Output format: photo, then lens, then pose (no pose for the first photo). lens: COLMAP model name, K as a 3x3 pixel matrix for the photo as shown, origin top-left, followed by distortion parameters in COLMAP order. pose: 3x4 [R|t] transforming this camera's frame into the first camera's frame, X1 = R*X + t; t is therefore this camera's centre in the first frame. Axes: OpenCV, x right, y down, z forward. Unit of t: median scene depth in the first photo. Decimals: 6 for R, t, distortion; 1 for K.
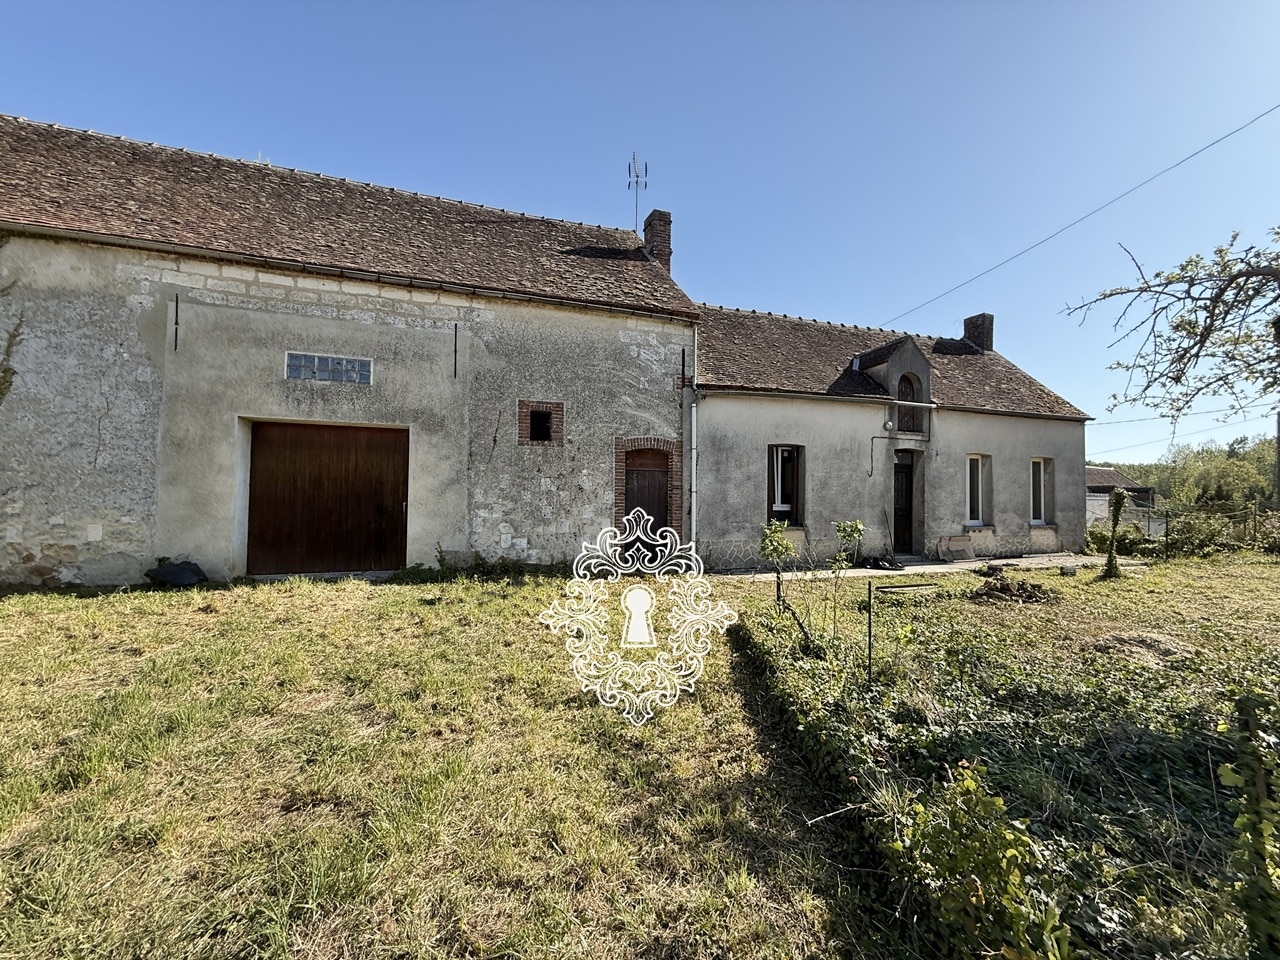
lens RADIAL K [[514.6, 0, 641.8], [0, 514.6, 476.0], [0, 0, 1]] dist [-0.002436, -0.000252]
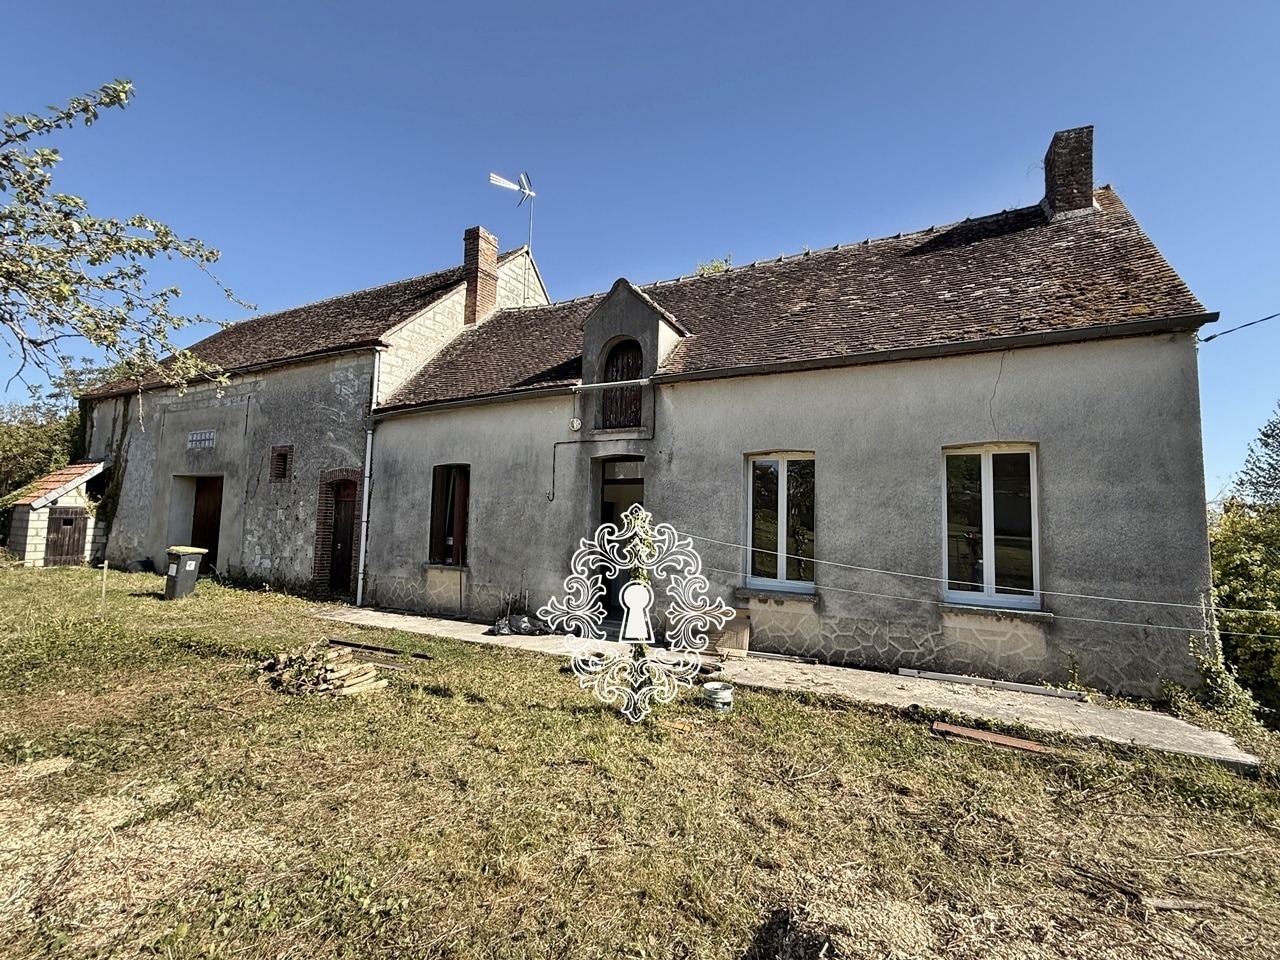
lens RADIAL K [[561.6, 0, 639.9], [0, 561.6, 487.2], [0, 0, 1]] dist [-0.003826, -0.000039]
pose [[0.694263, -0.051711, -0.717862, 1.346673], [0.000828, 0.997472, -0.071052, 0.046394], [0.719721, 0.048735, 0.692551, 0.712359]]
